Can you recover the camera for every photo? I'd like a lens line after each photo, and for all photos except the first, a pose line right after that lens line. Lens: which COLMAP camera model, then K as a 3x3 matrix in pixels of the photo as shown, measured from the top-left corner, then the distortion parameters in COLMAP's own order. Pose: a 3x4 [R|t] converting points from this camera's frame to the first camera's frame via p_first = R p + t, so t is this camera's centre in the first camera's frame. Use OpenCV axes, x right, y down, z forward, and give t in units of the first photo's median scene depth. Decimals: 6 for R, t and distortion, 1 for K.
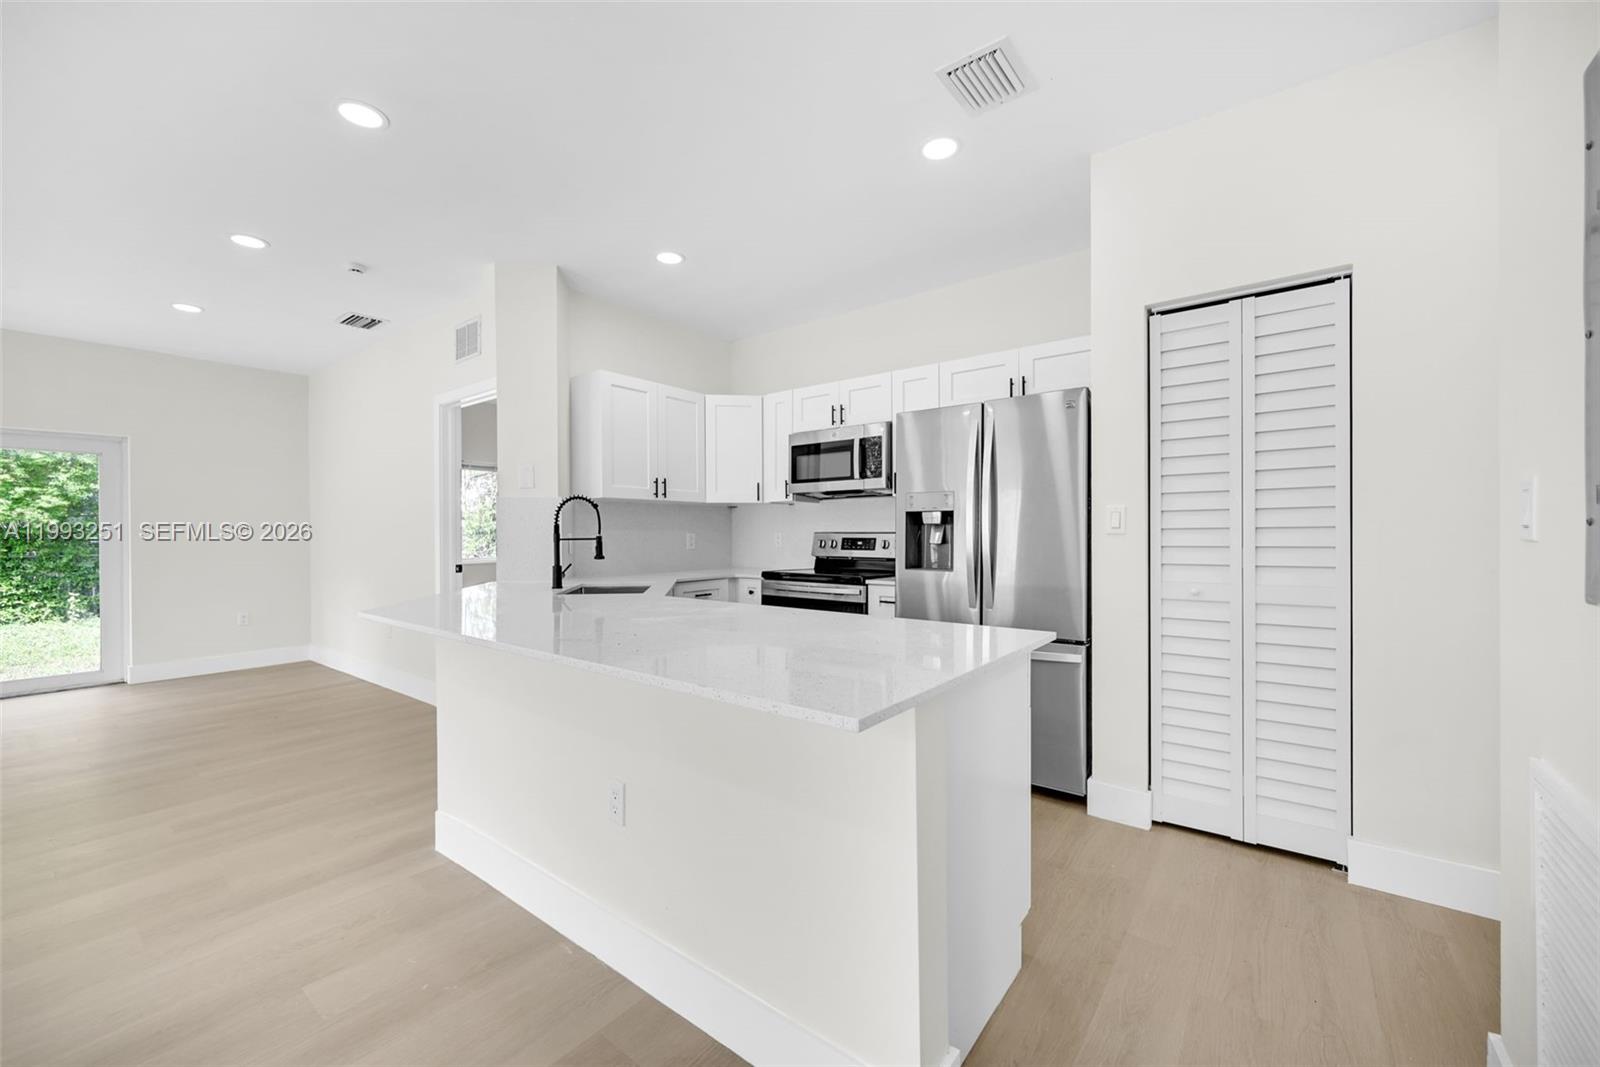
lens RADIAL K [[631.2, 0, 799.4], [0, 631.2, 538.5], [0, 0, 1]] dist [0.001137, 0.000198]
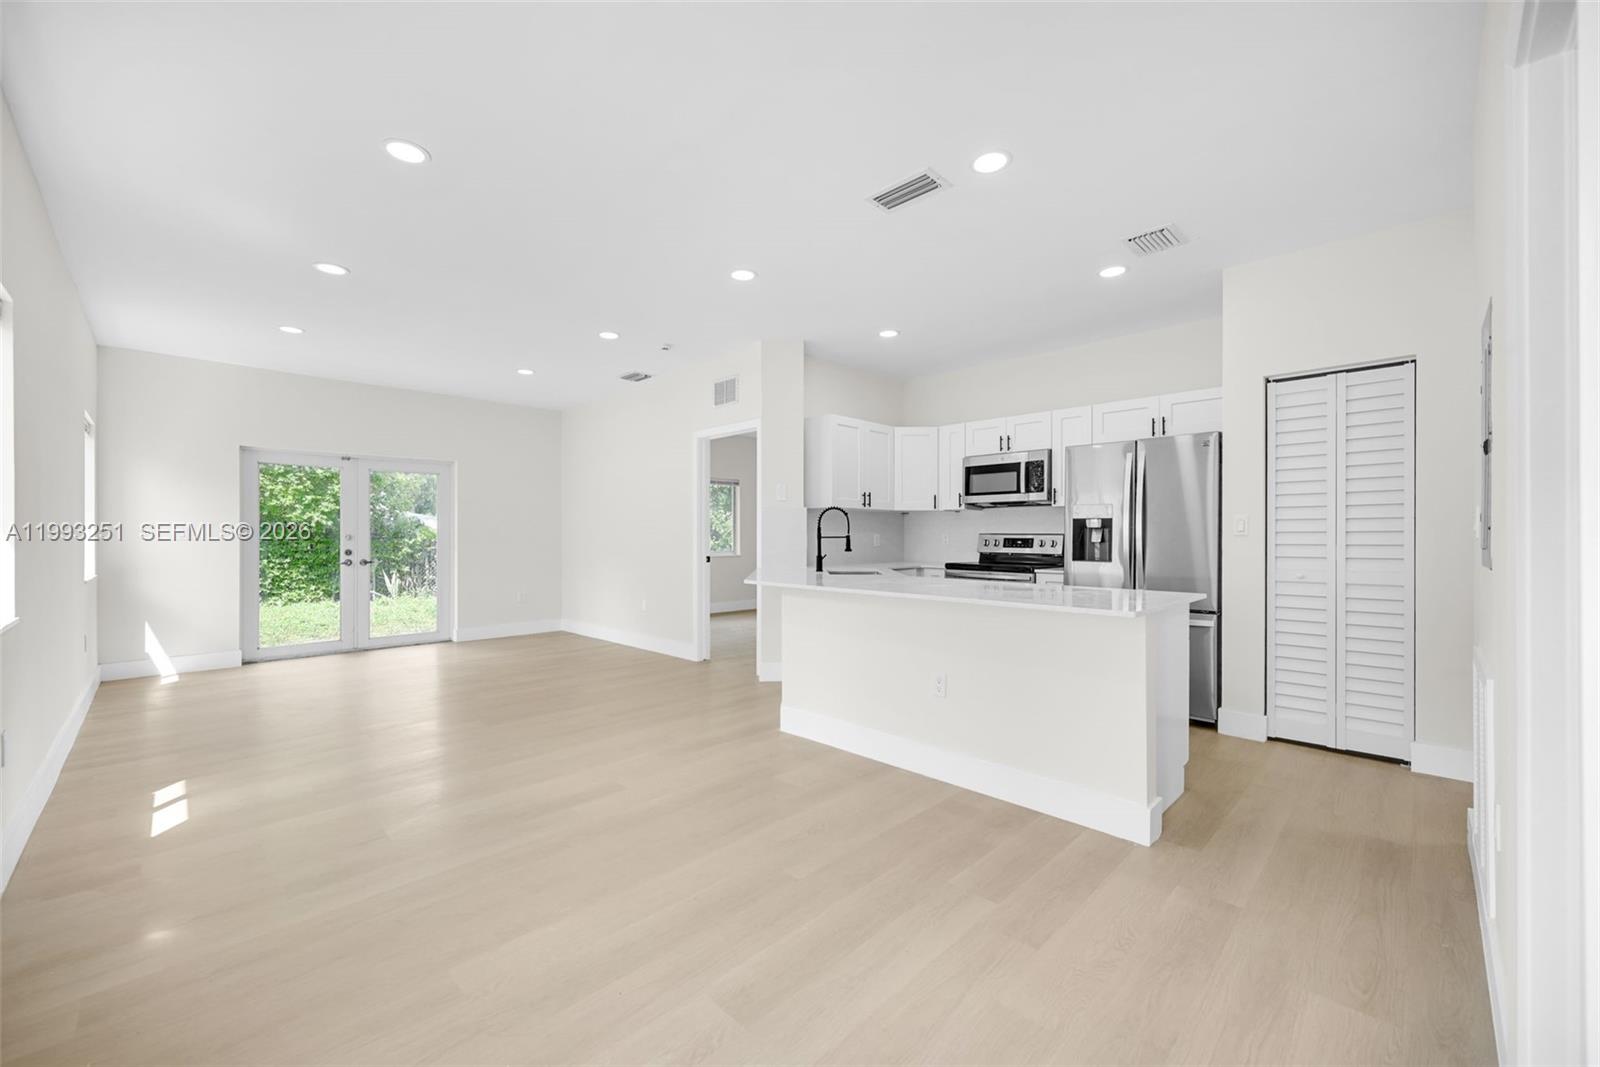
lens RADIAL K [[631.2, 0, 799.4], [0, 631.2, 538.5], [0, 0, 1]] dist [0.001137, 0.000198]
pose [[0.992294, 0.005984, -0.123764, -0.198749], [-0.006301, 0.999978, -0.002169, 0.005681], [0.123748, 0.002932, 0.992309, -0.344341]]
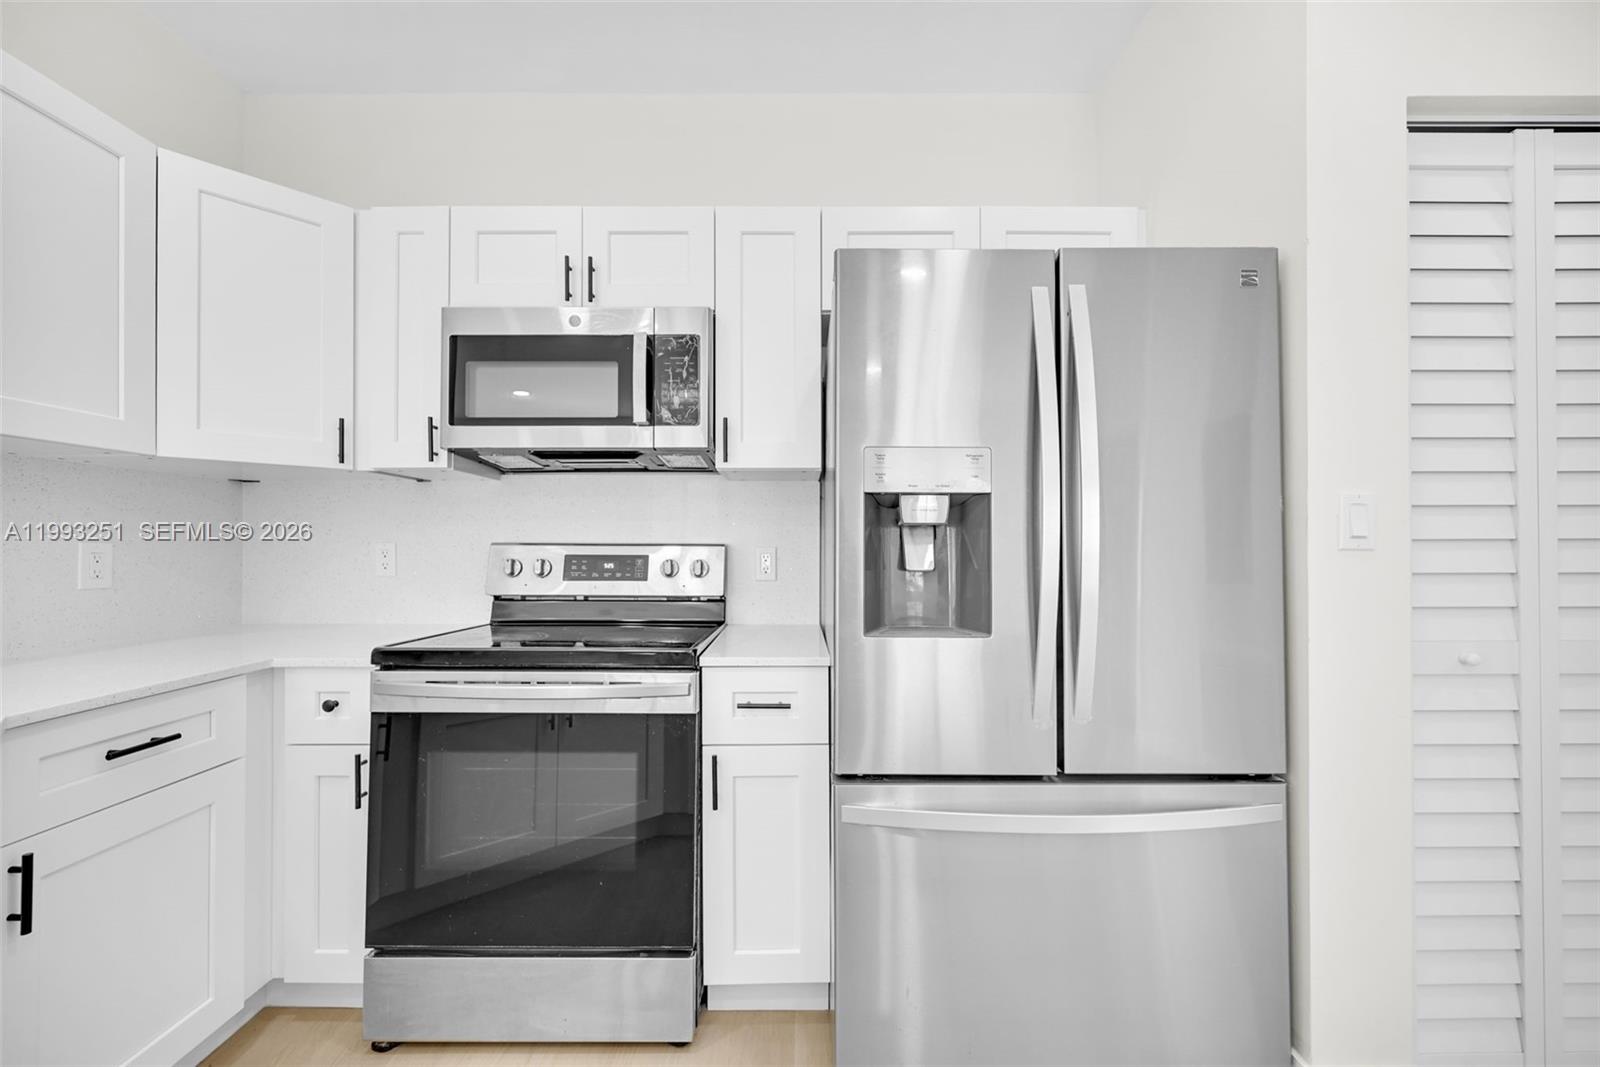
lens RADIAL K [[631.2, 0, 799.4], [0, 631.2, 538.5], [0, 0, 1]] dist [0.001137, 0.000198]
pose [[0.792632, 0.011229, 0.609597, -0.086908], [-0.000291, 0.999837, -0.018039, -0.004809], [-0.609700, 0.014121, 0.792506, 0.555826]]
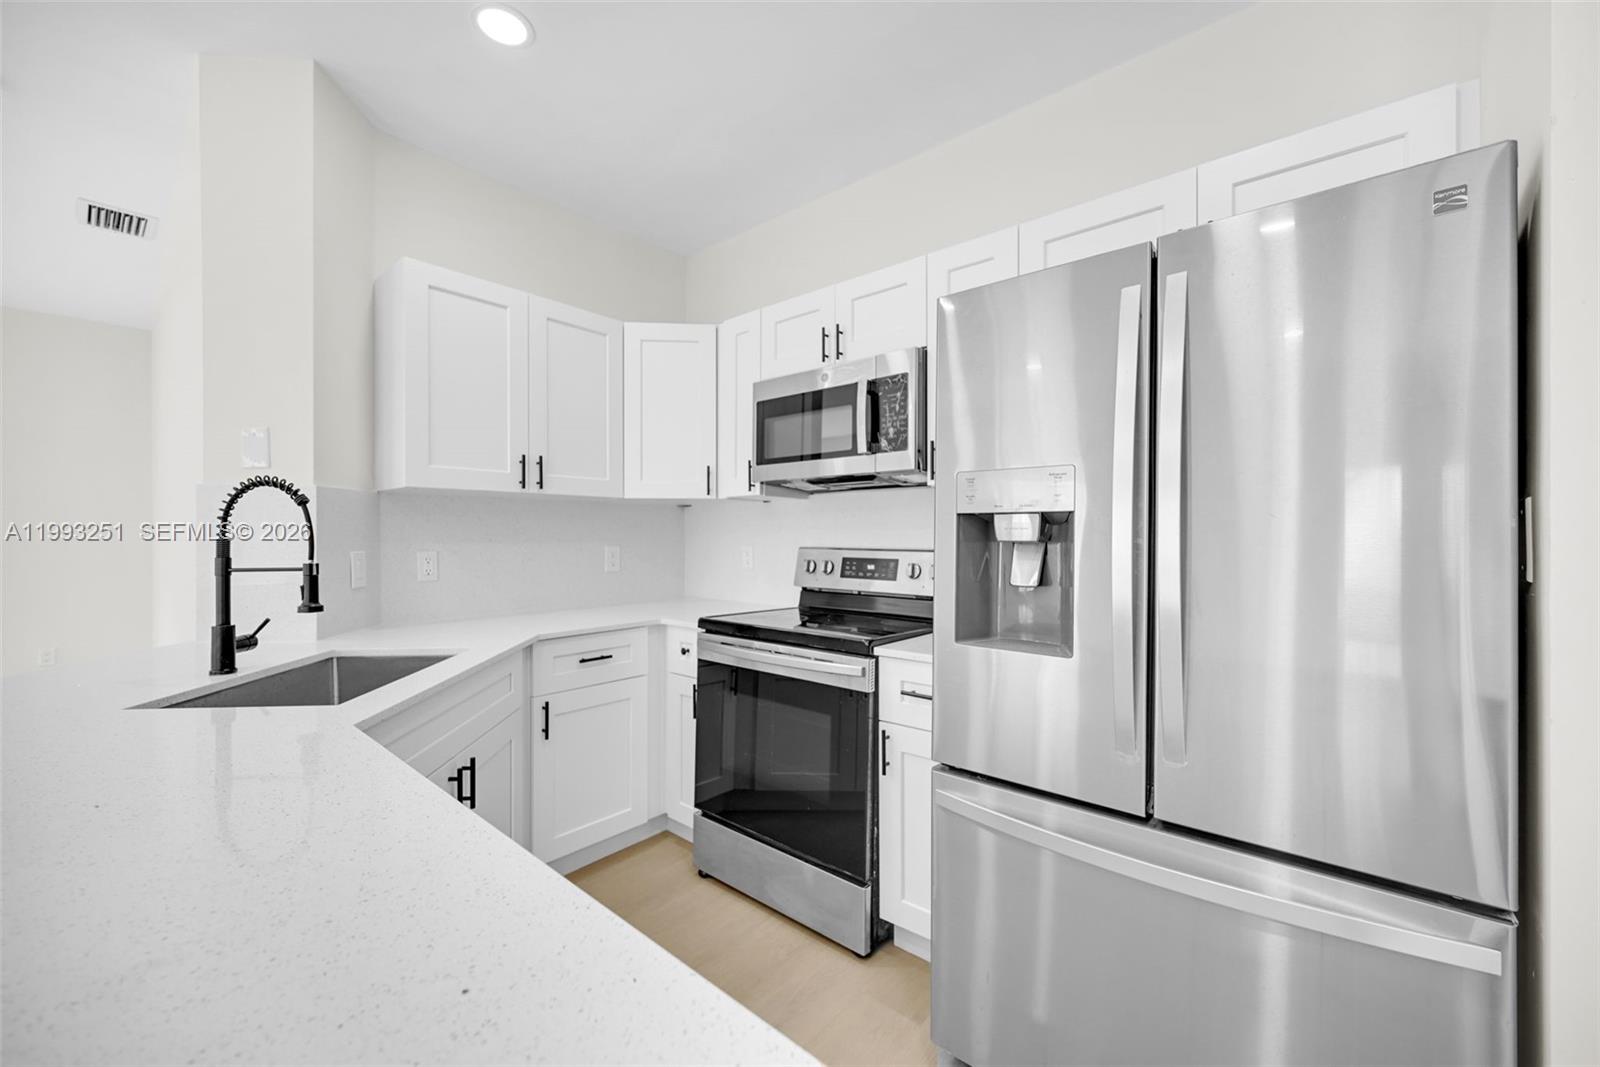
lens RADIAL K [[633.8, 0, 800.1], [0, 633.8, 530.0], [0, 0, 1]] dist [-0.002565, 0.000217]
pose [[0.998403, 0.003707, -0.056374, 0.065488], [-0.004513, 0.999889, -0.014182, -0.019116], [0.056315, 0.014414, 0.998309, 0.429556]]
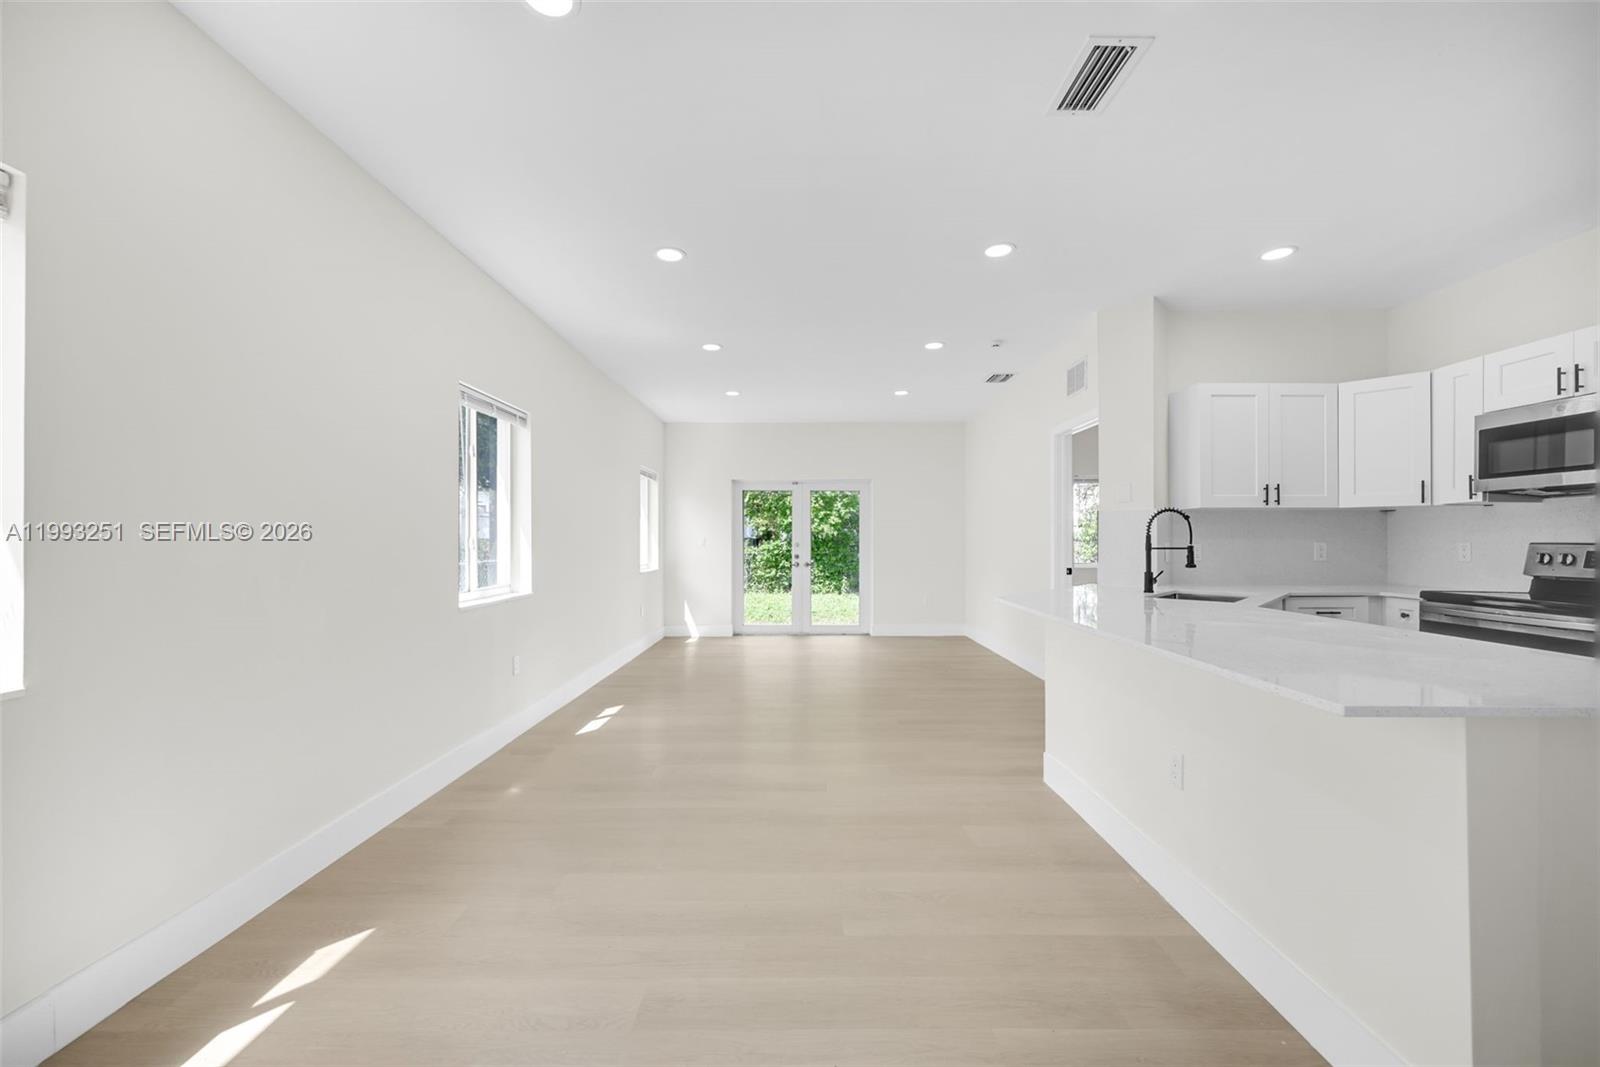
lens RADIAL K [[631.2, 0, 799.4], [0, 631.2, 538.5], [0, 0, 1]] dist [0.001137, 0.000198]
pose [[0.610825, 0.001242, -0.791764, 0.096138], [-0.008431, 0.999952, -0.004936, -0.004139], [0.791720, 0.009691, 0.610807, -0.132487]]
